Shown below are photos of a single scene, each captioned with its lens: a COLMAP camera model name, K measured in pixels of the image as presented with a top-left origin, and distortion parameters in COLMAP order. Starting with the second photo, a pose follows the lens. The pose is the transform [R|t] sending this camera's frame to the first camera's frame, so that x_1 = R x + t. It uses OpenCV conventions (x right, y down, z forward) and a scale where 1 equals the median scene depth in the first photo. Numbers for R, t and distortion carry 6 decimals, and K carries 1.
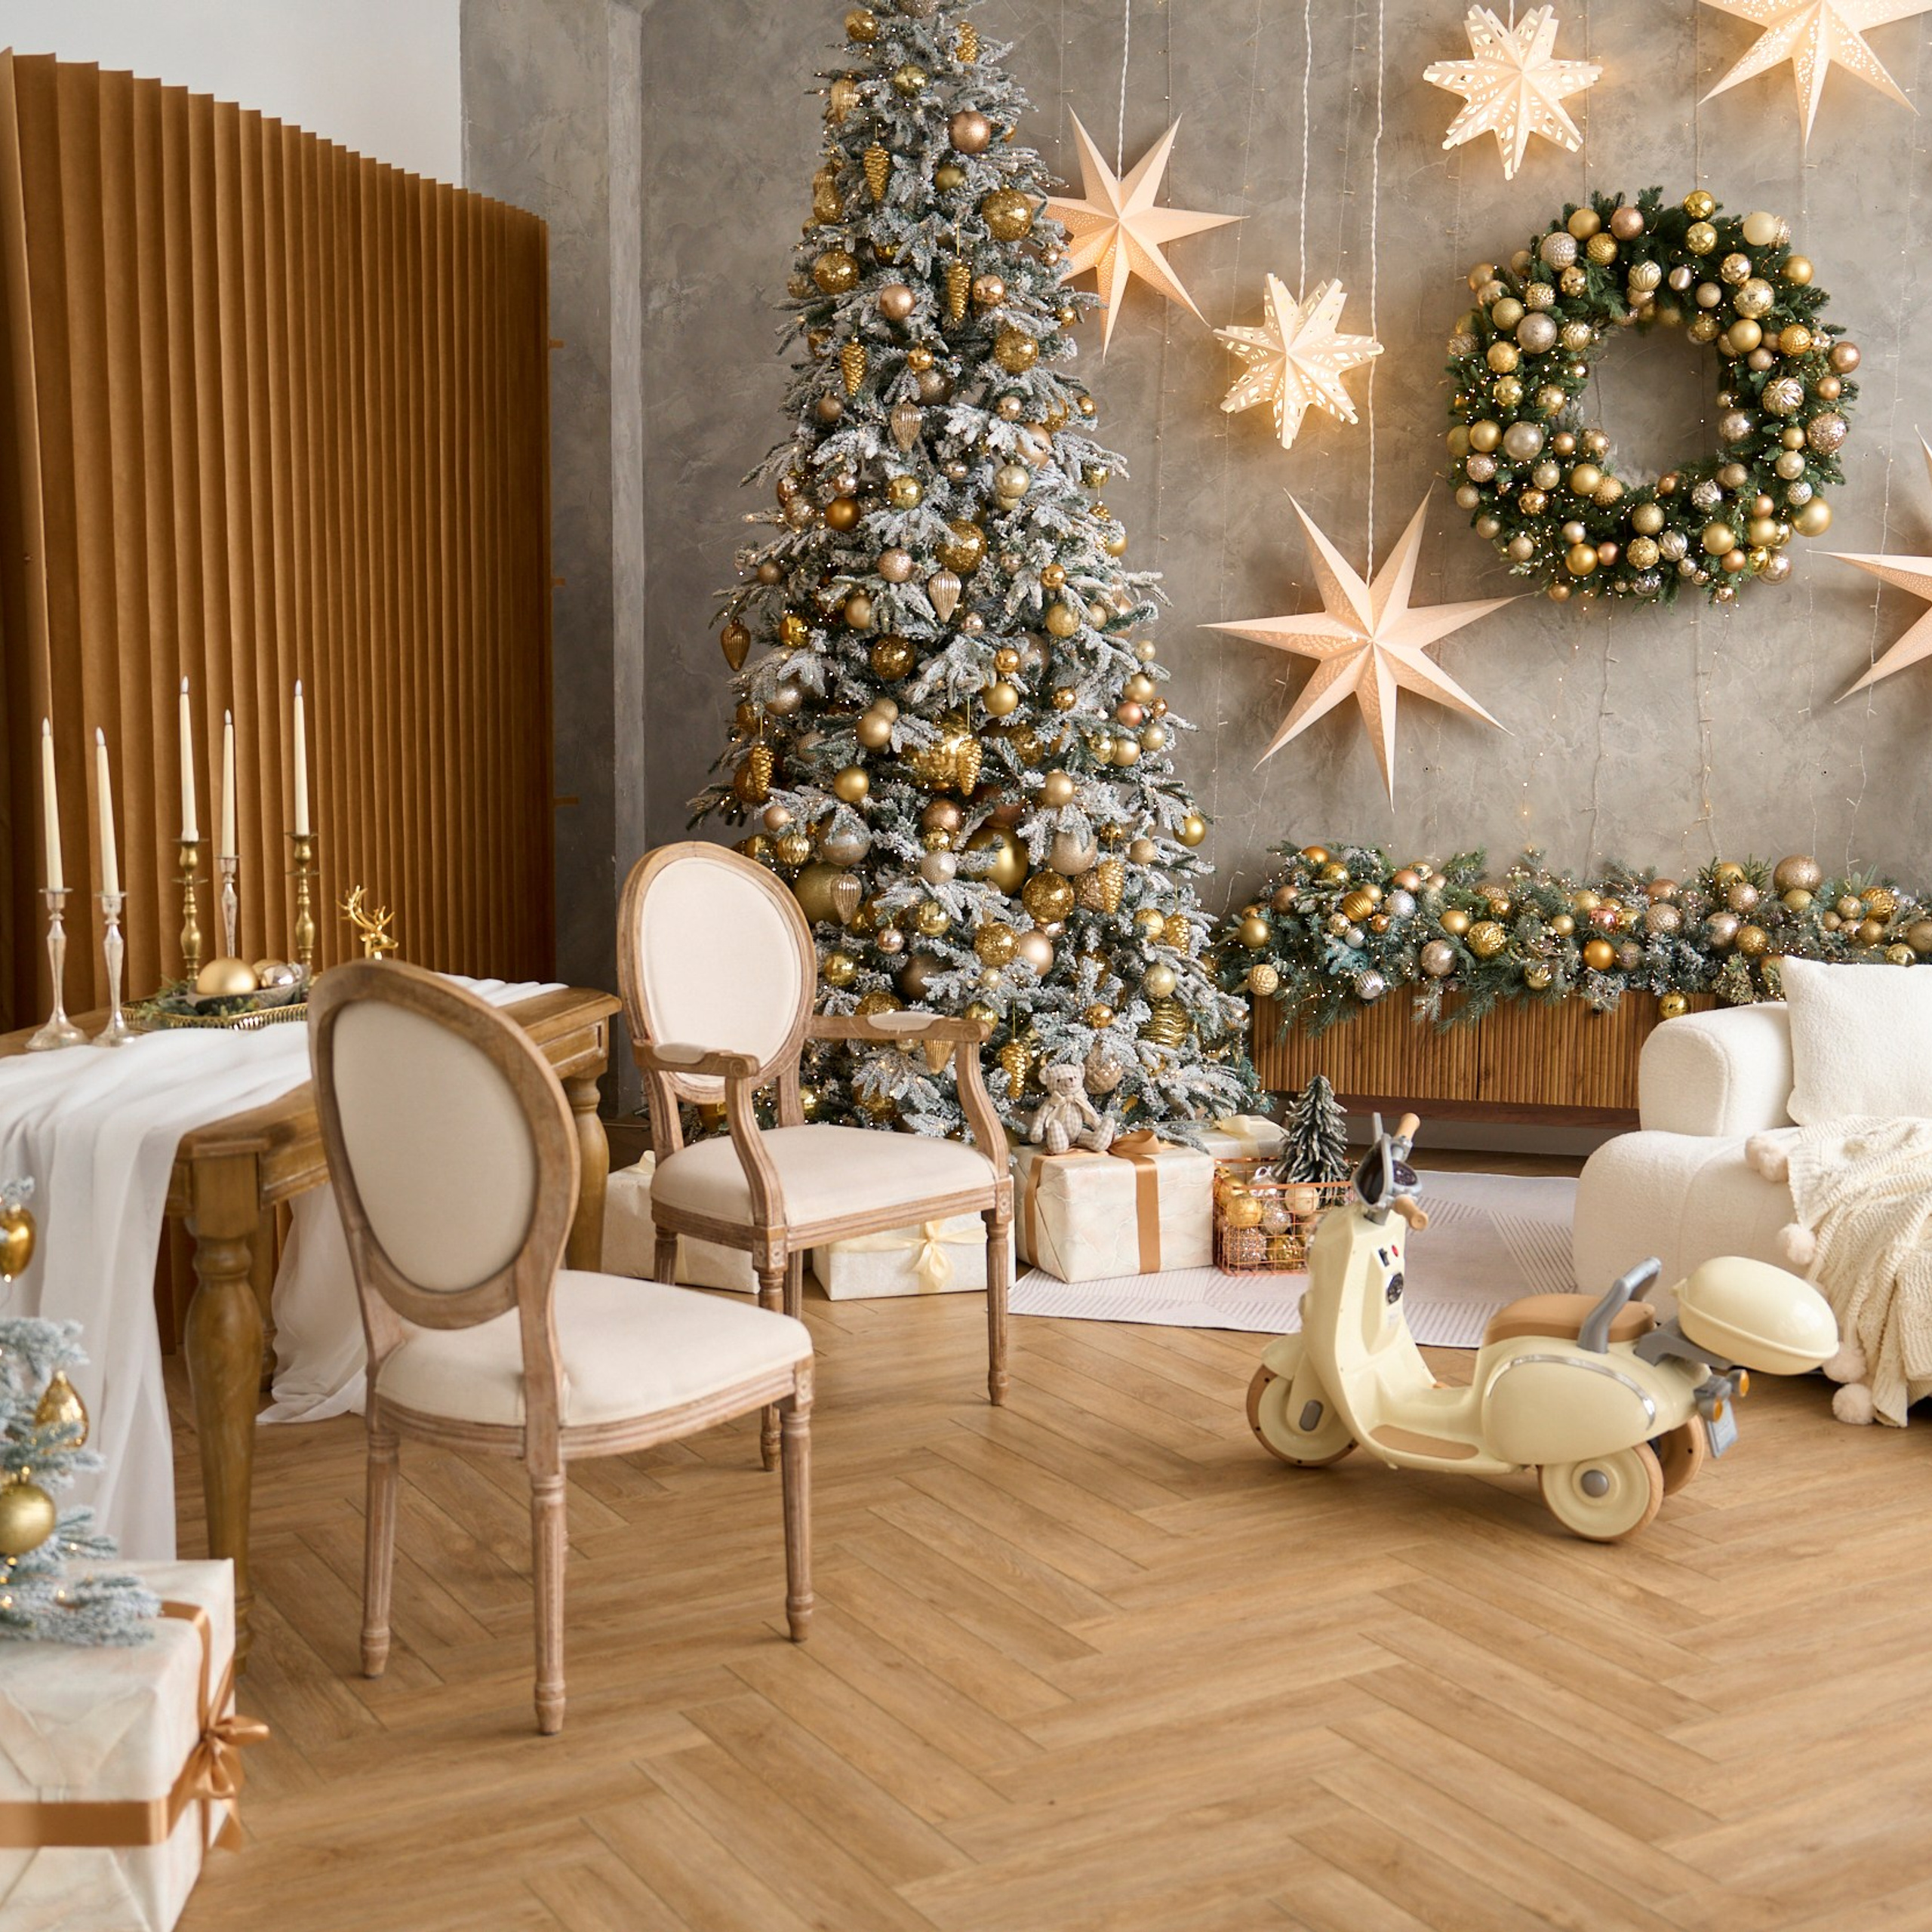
lens RADIAL K [[2888.0, 0, 966.0], [0, 2888.0, 966.0], [0, 0, 1]] dist [-0.047108, 0.121250]
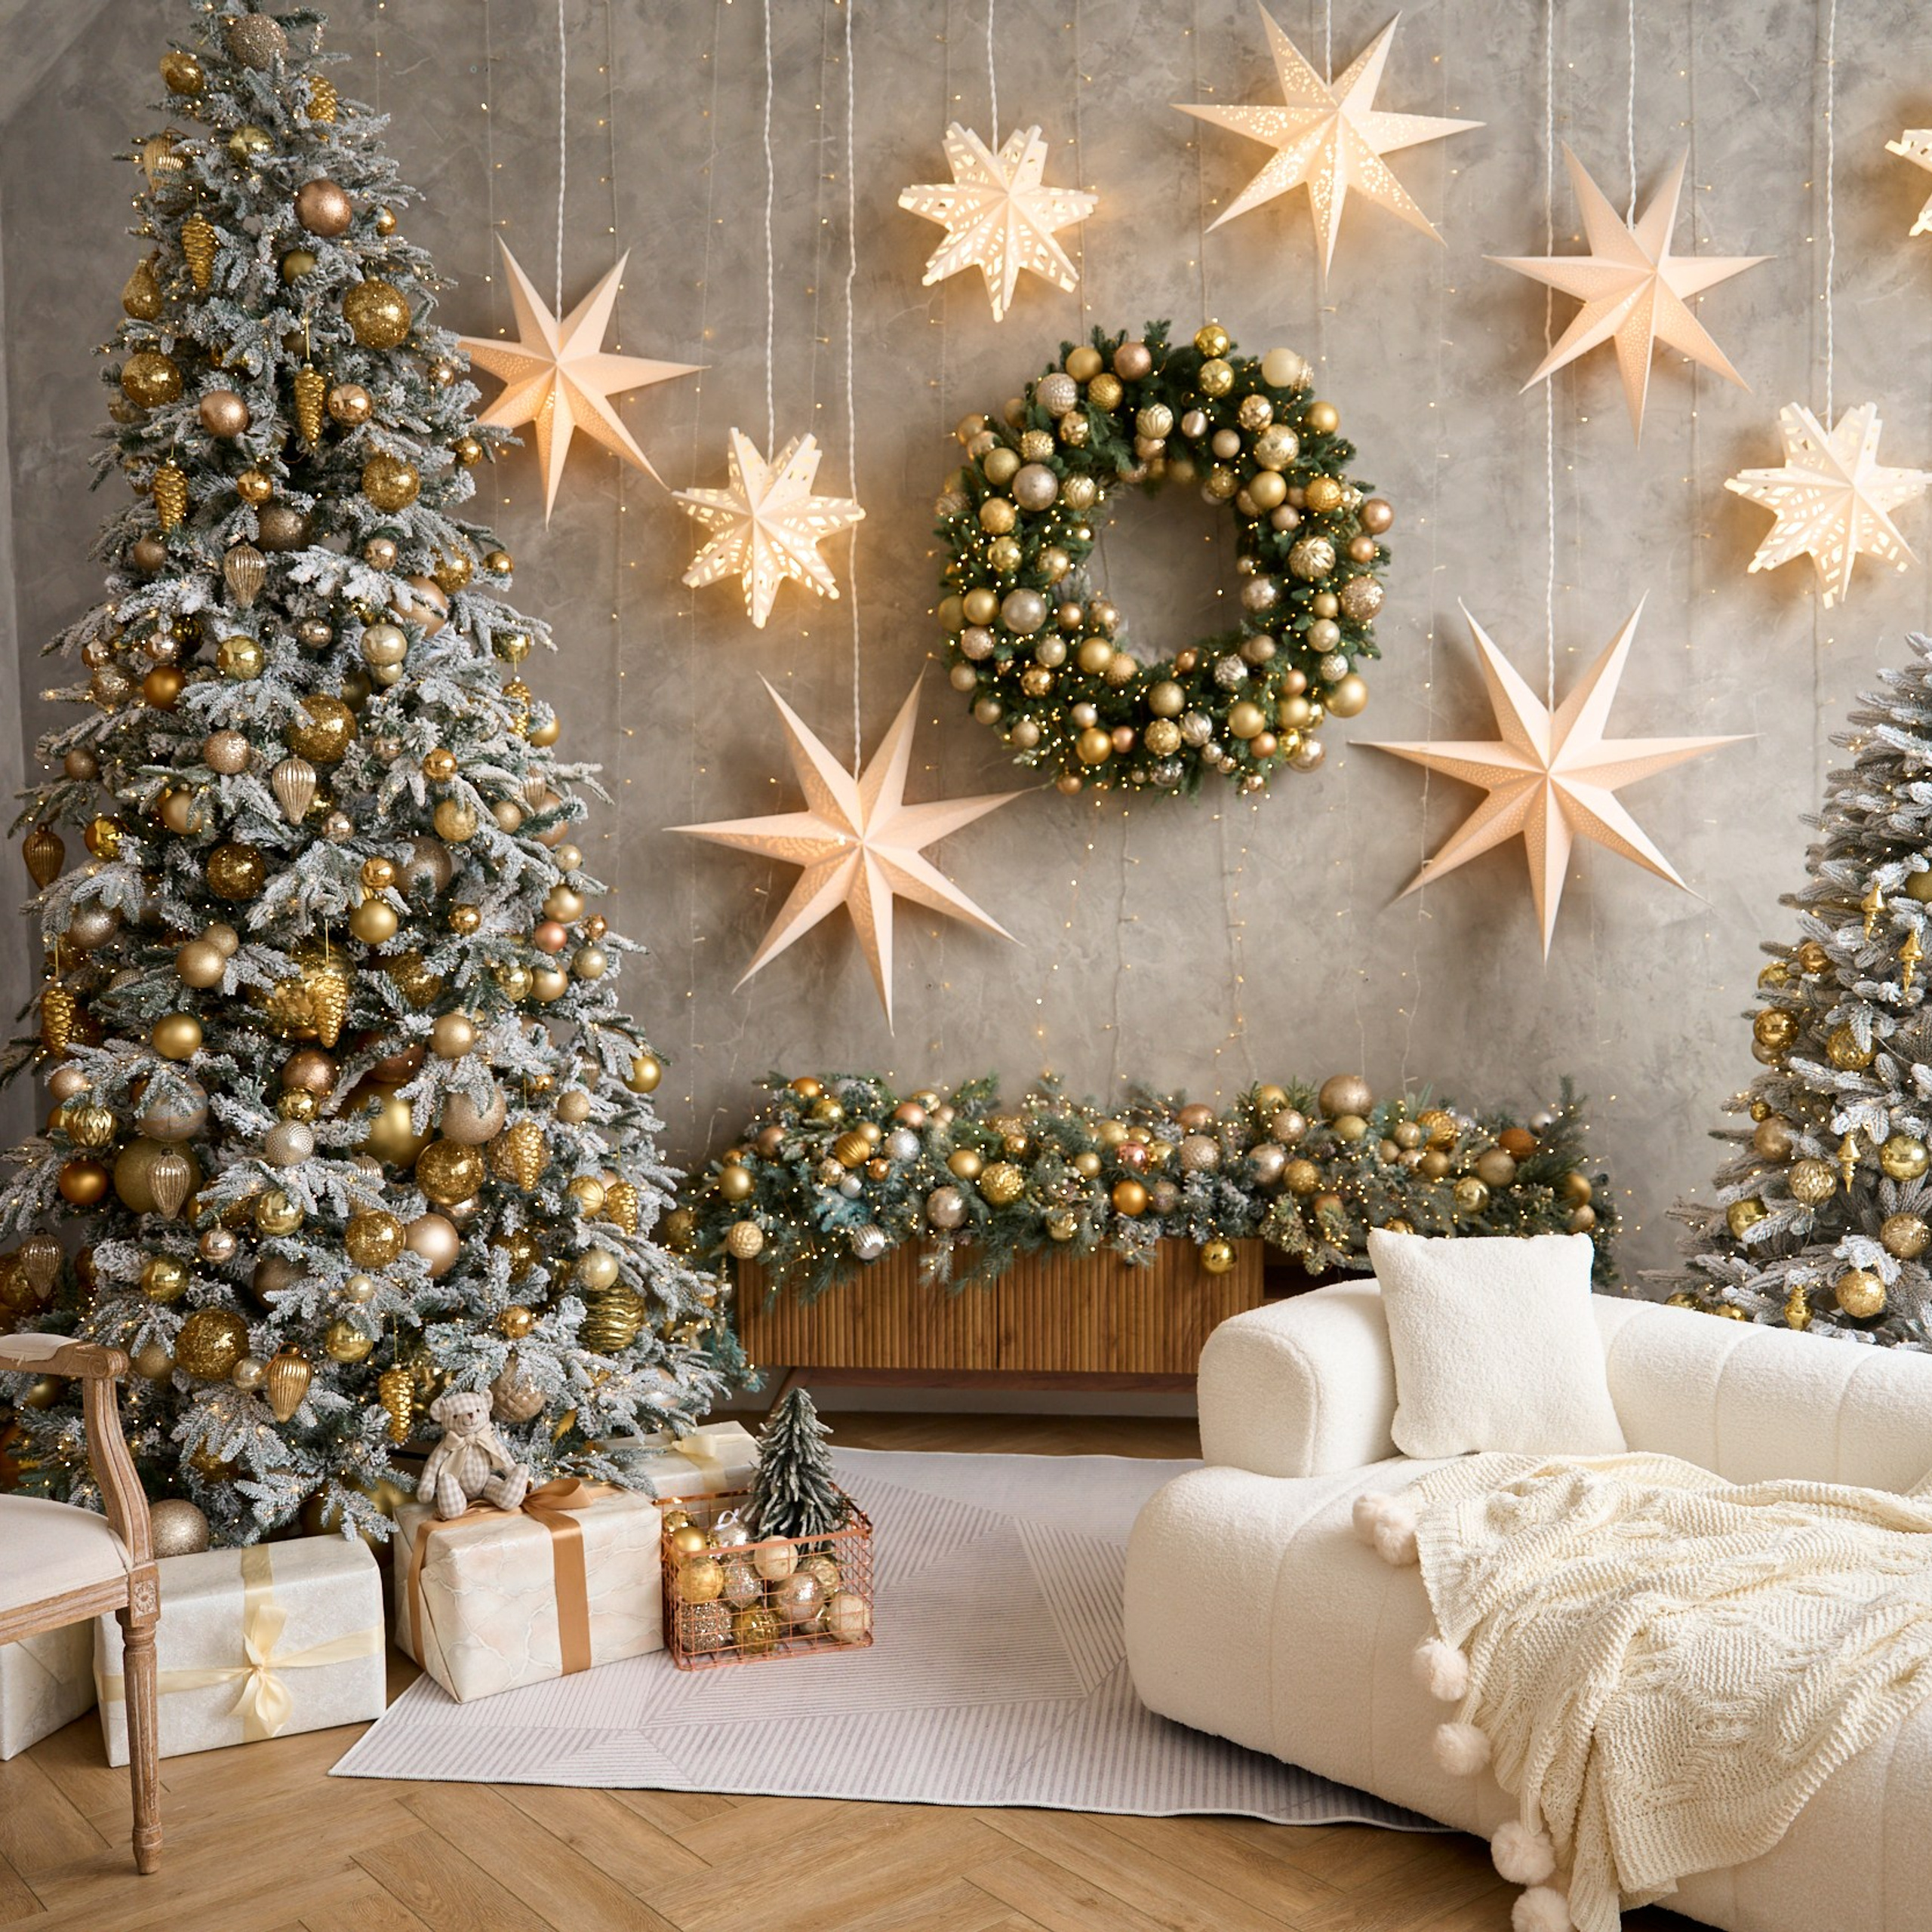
lens RADIAL K [[2151.9, 0, 966.0], [0, 2151.9, 966.0], [0, 0, 1]] dist [0.041897, -0.020825]
pose [[0.987178, -0.023996, 0.157812, 0.071920], [0.033616, 0.997717, -0.058571, -0.038186], [-0.156046, 0.063125, 0.985731, 0.373025]]
